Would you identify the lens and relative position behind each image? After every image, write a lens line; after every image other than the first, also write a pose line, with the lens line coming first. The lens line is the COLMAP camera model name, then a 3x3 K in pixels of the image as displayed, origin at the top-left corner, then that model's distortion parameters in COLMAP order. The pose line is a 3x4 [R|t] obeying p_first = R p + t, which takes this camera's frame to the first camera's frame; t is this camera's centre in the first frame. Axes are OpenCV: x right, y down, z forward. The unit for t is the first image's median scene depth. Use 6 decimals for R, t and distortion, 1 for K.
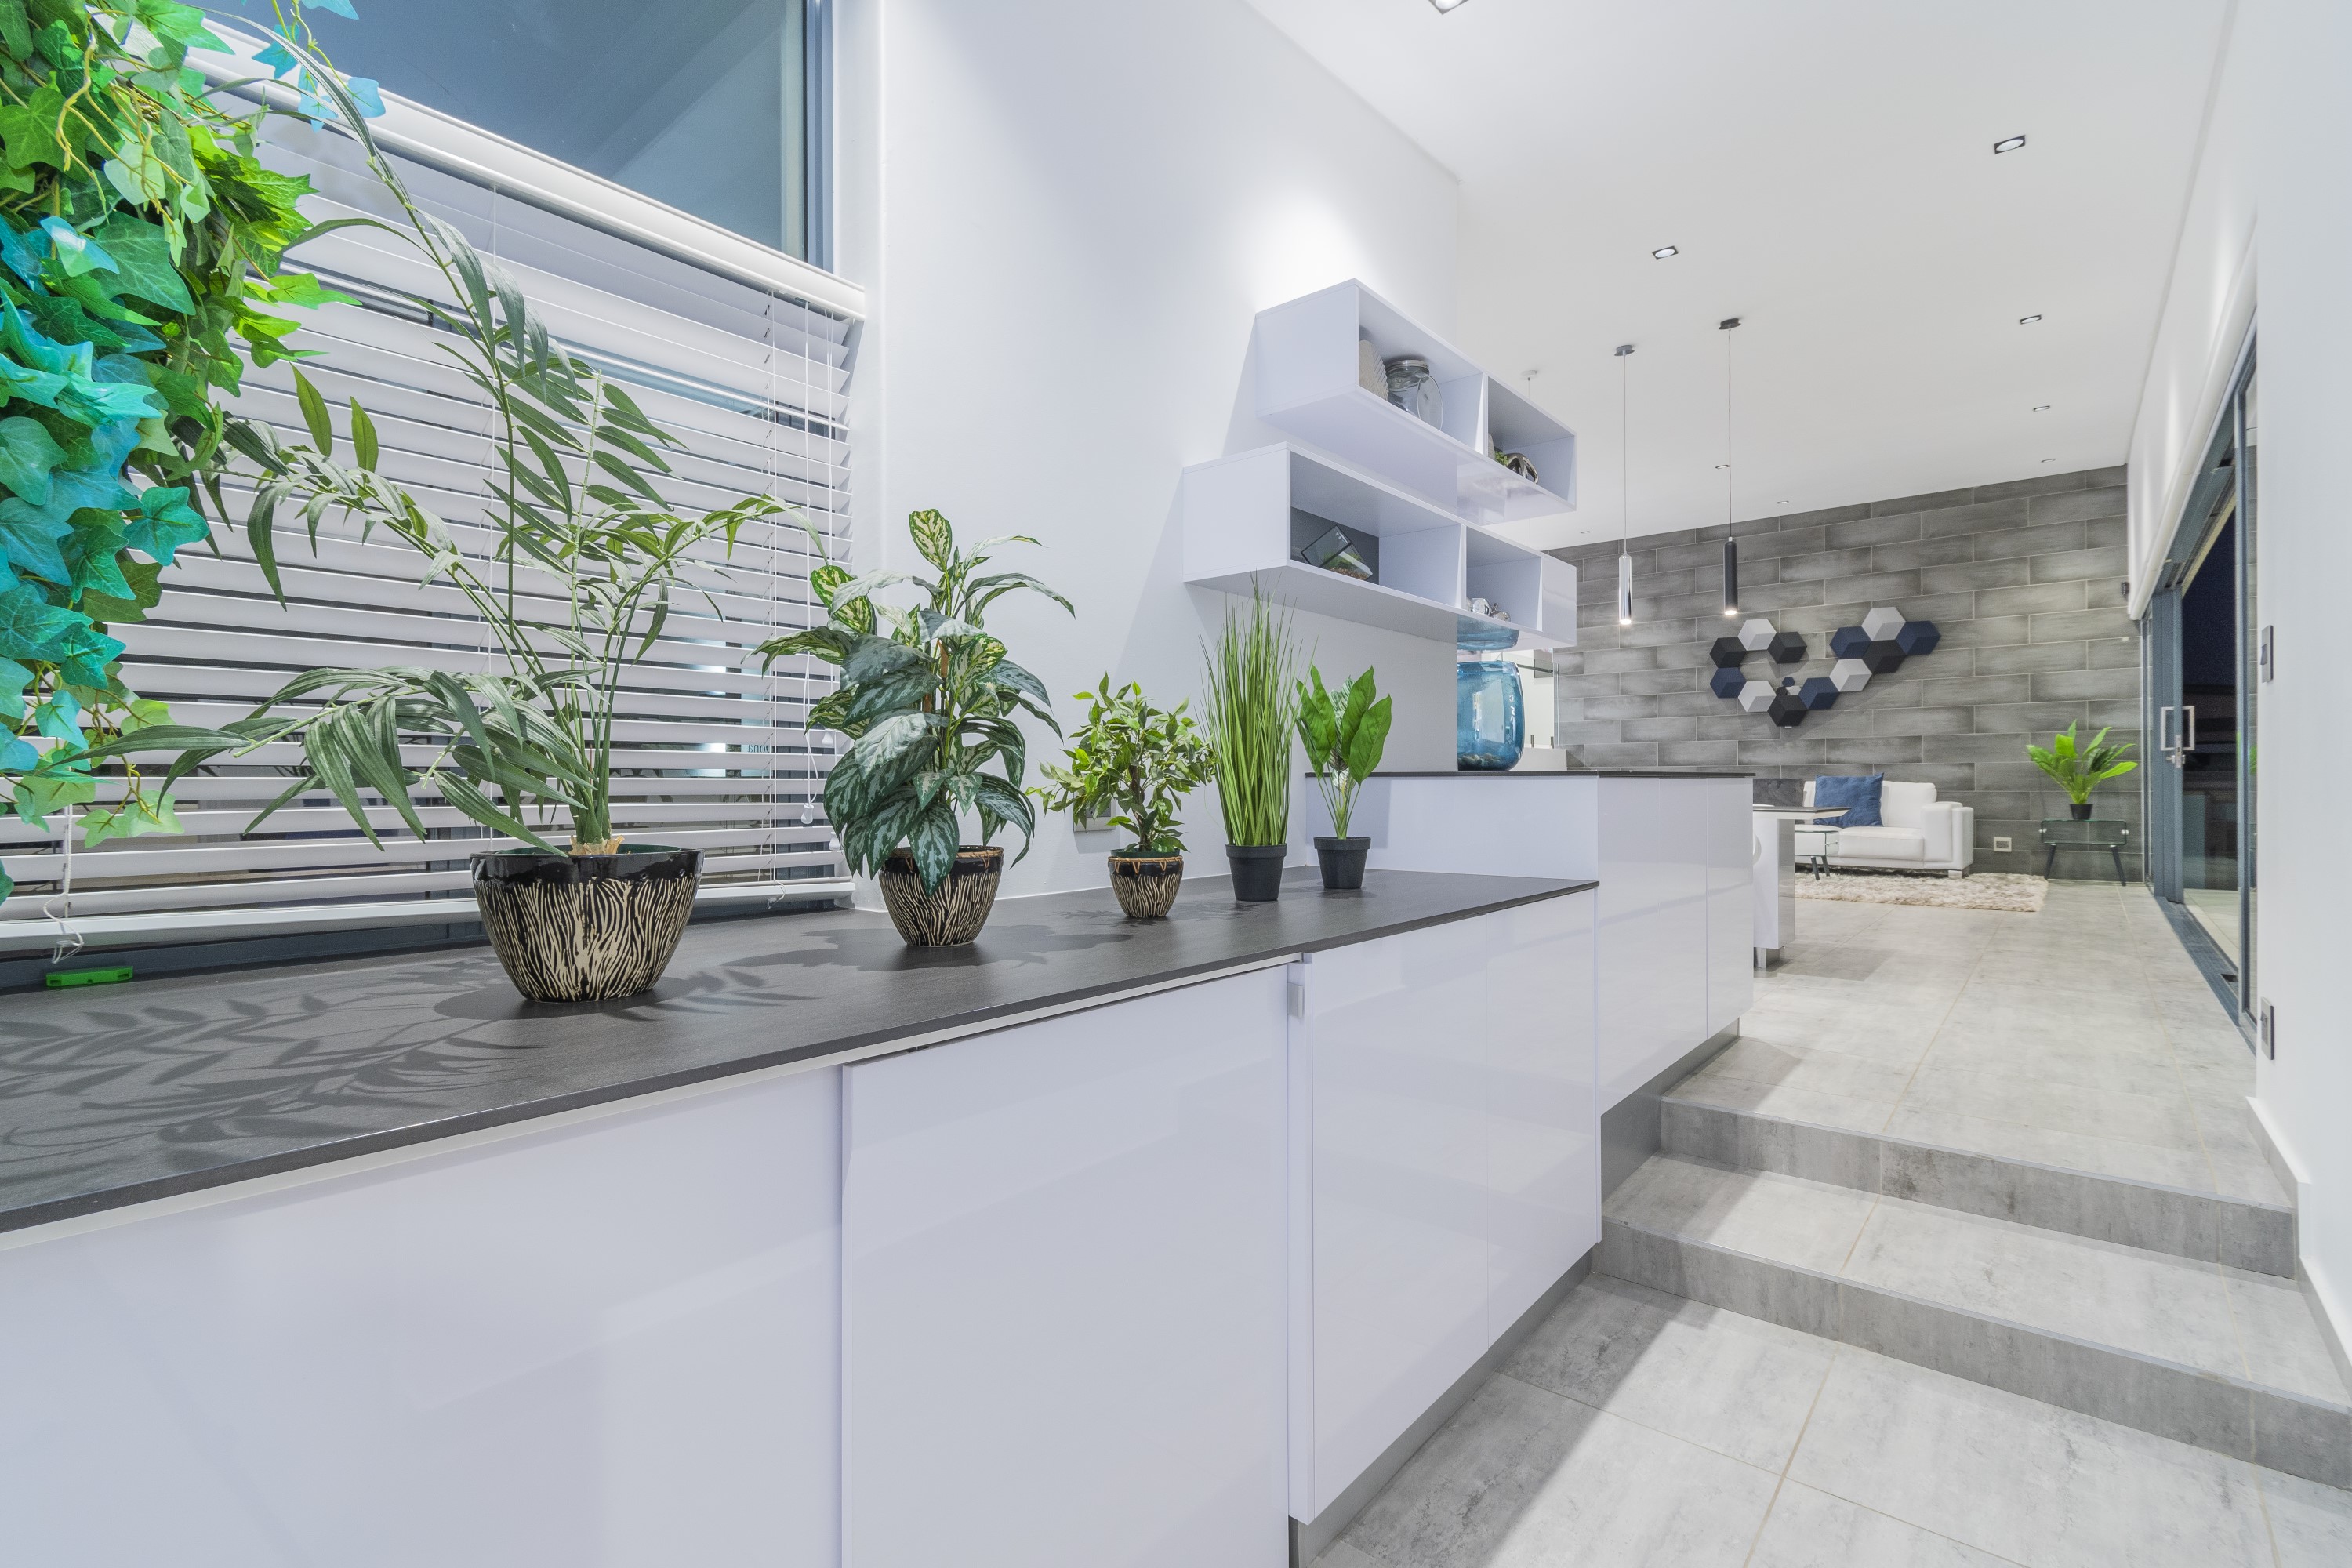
lens RADIAL K [[1066.5, 0, 1170.9], [0, 1066.5, 777.0], [0, 0, 1]] dist [0.000265, -0.000467]
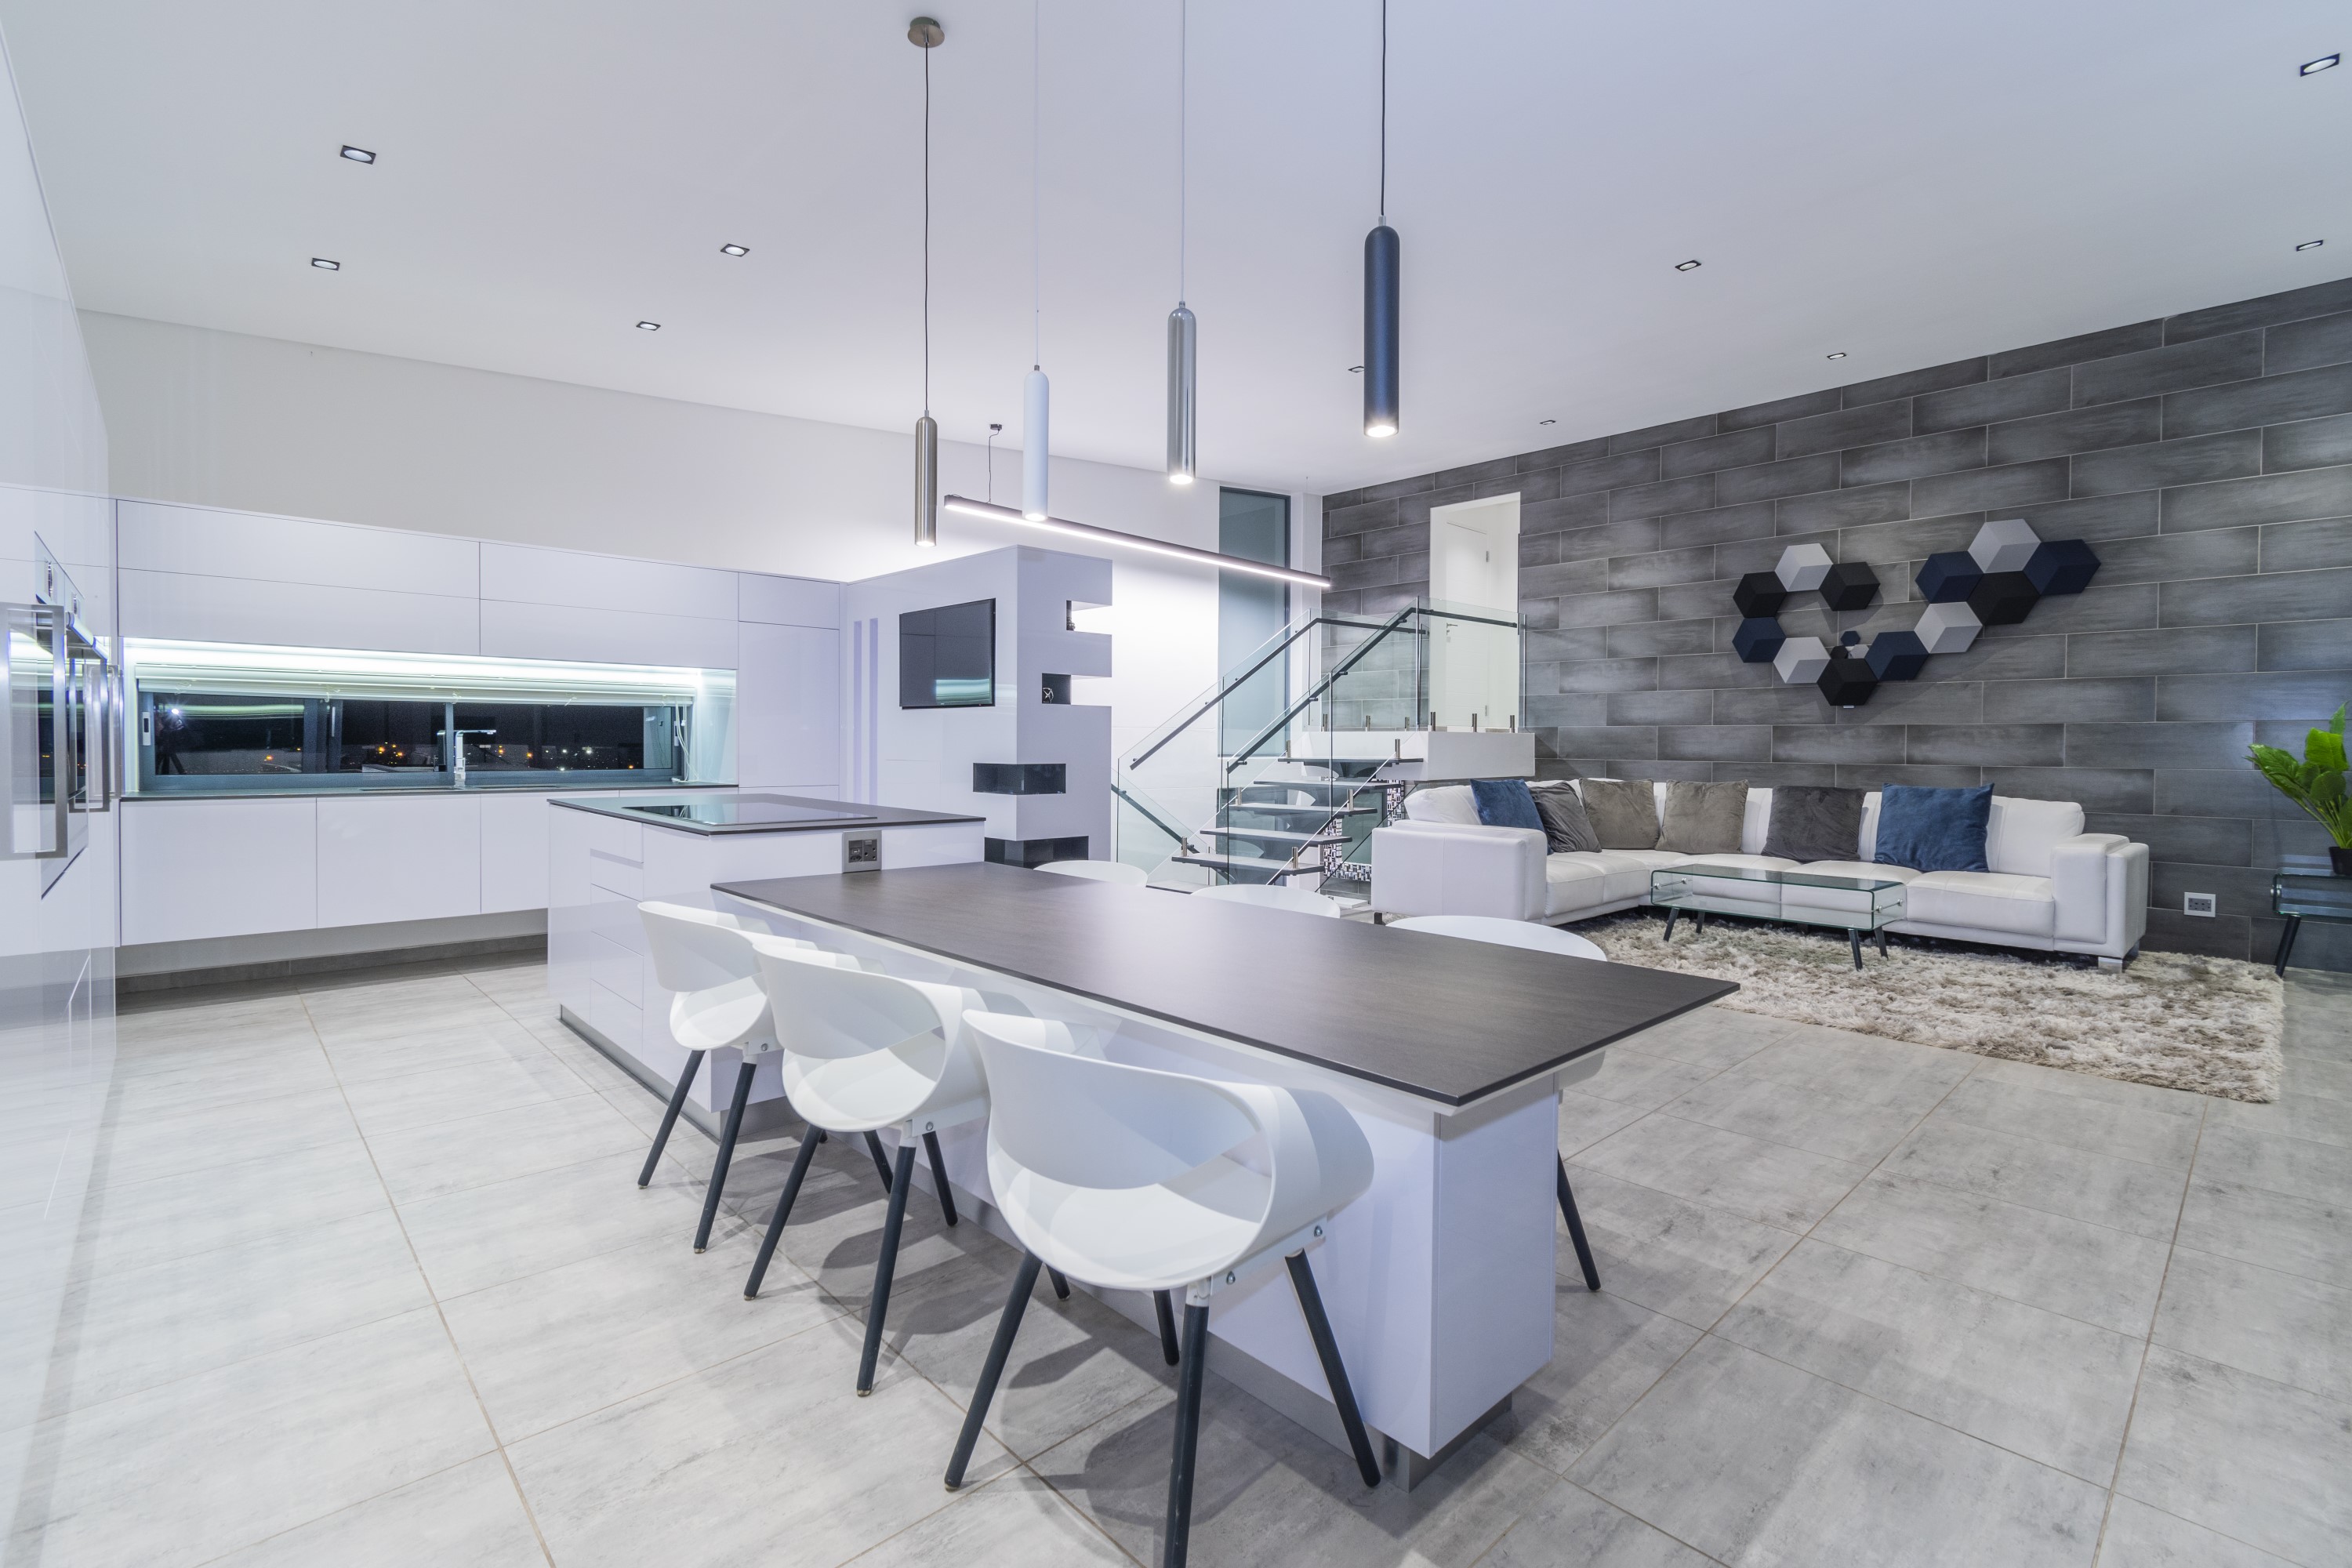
lens RADIAL K [[1066.5, 0, 1163.8], [0, 1066.5, 759.1], [0, 0, 1]] dist [0.000265, -0.000467]
pose [[0.994342, 0.015455, -0.105098, 0.239342], [-0.013853, 0.999777, 0.015962, -0.020172], [0.105321, -0.014416, 0.994334, 0.314004]]
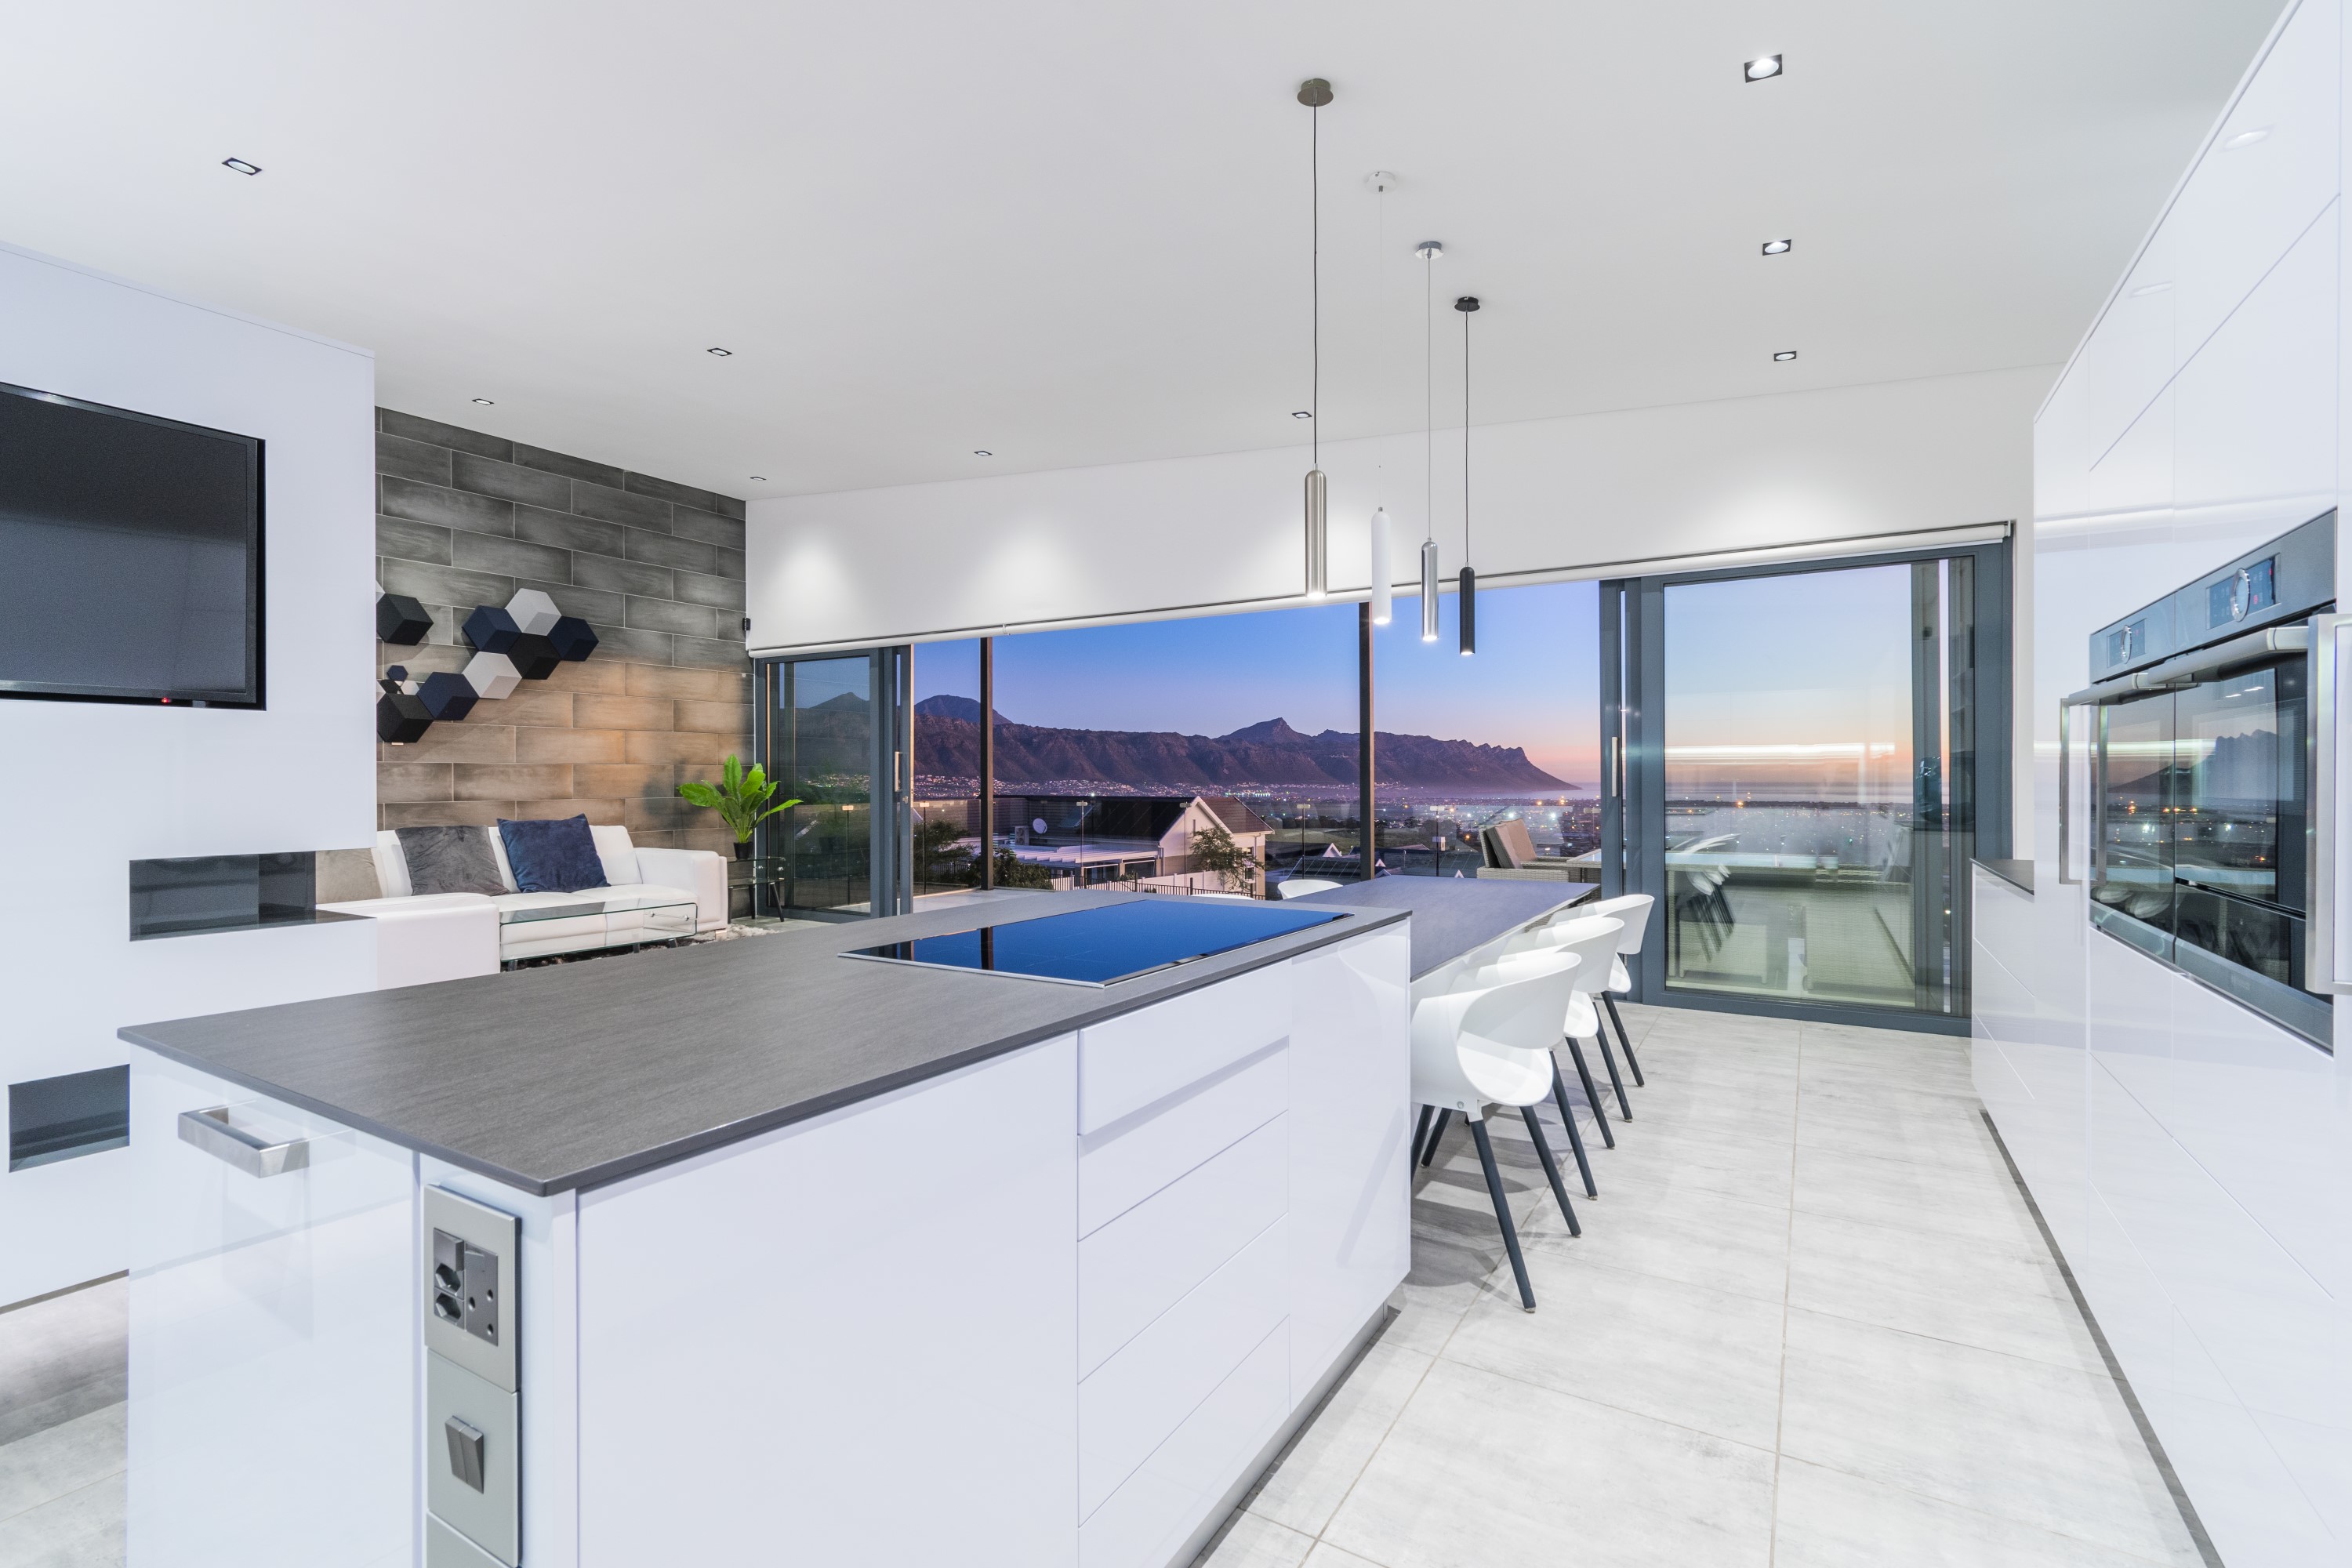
lens RADIAL K [[1066.5, 0, 1176.6], [0, 1066.5, 783.0], [0, 0, 1]] dist [0.000265, -0.000467]
pose [[-0.184446, 0.003524, 0.982836, -0.143860], [0.002683, 0.999992, -0.003082, -0.021108], [-0.982839, 0.002068, -0.184454, 0.695220]]
